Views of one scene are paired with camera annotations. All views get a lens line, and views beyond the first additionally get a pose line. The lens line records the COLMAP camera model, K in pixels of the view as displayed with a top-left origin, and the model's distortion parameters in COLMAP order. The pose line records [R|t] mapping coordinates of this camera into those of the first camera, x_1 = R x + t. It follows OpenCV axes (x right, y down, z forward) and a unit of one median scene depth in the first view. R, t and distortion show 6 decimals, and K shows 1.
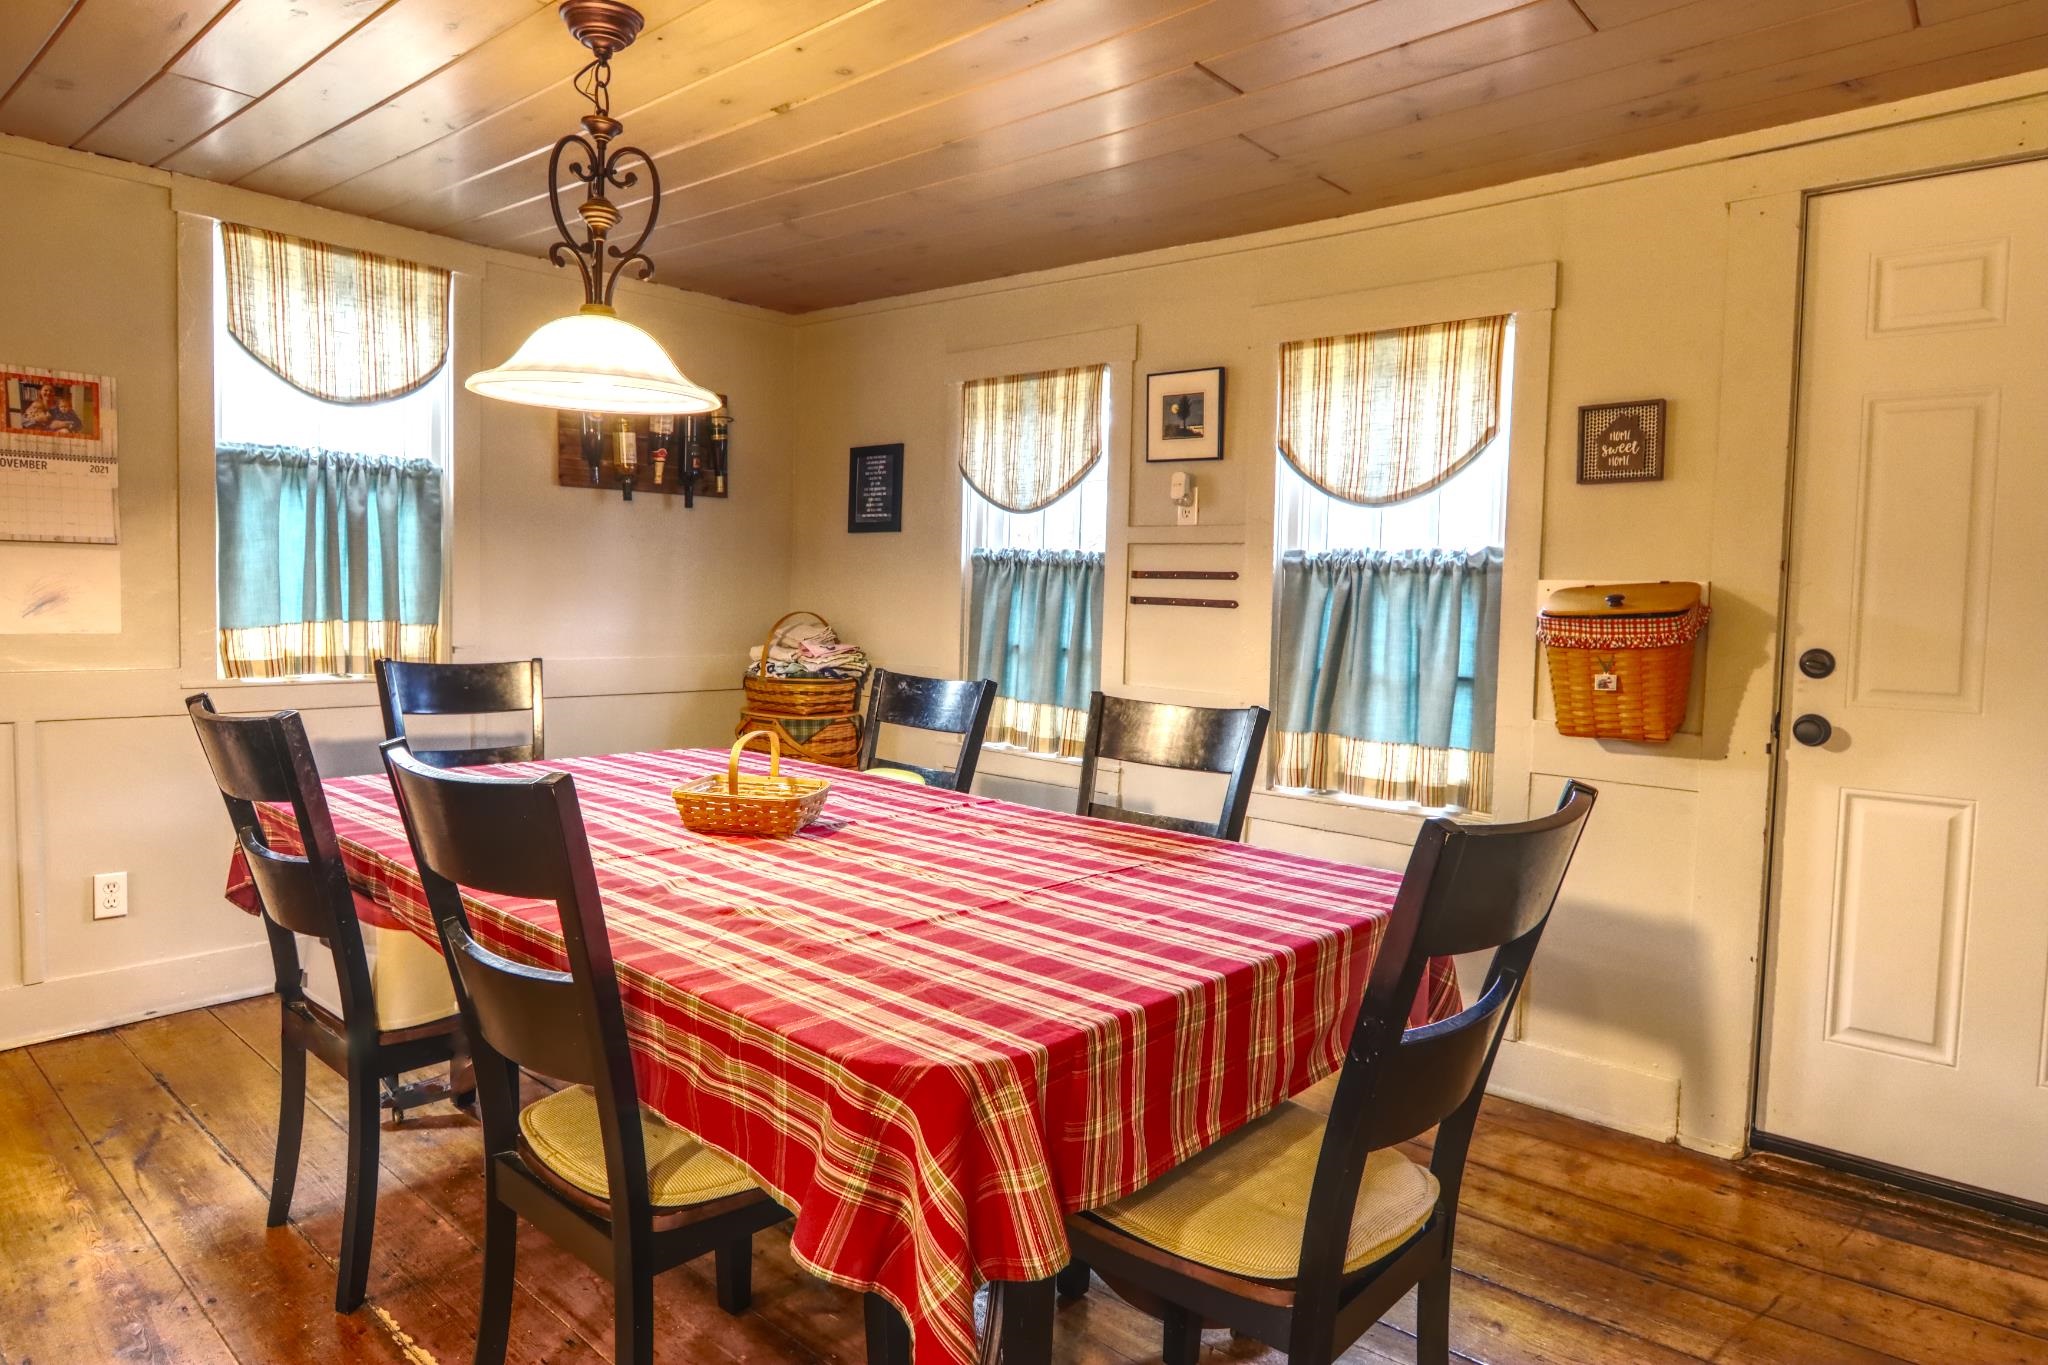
lens RADIAL K [[1191.6, 0, 1032.6], [0, 1191.6, 674.5], [0, 0, 1]] dist [-0.000530, 0.000762]
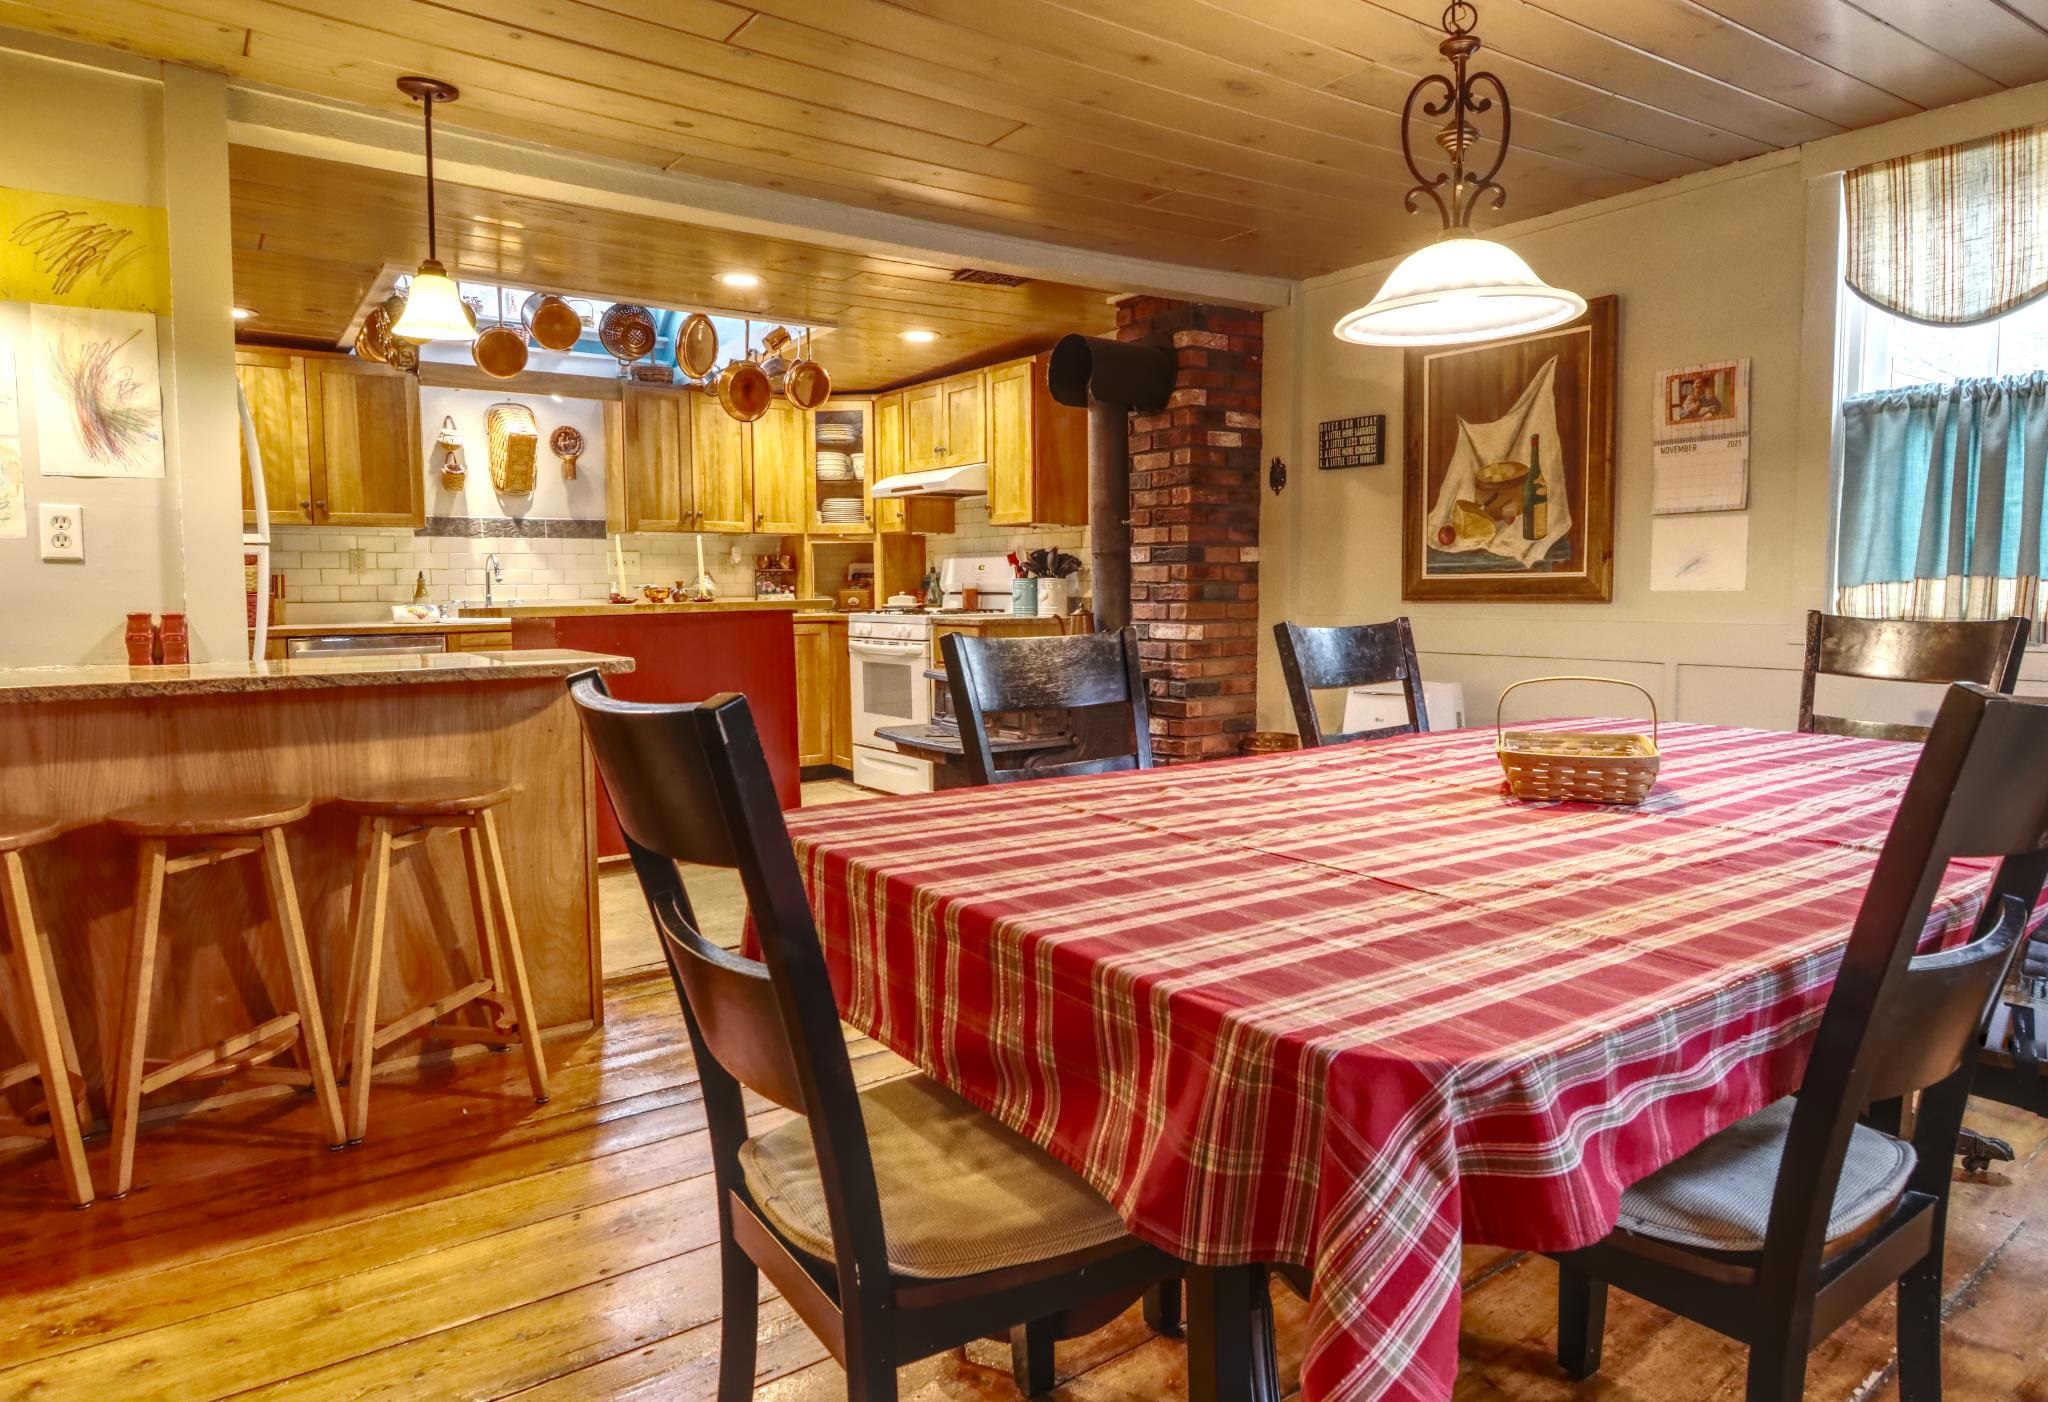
lens RADIAL K [[1291.2, 0, 1032.5], [0, 1291.2, 696.0], [0, 0, 1]] dist [-0.007376, -0.001236]
pose [[-0.222826, 0.054987, -0.973306, 0.555728], [-0.060996, 0.995665, 0.070214, 0.018910], [0.972948, 0.075013, -0.218507, 0.644052]]
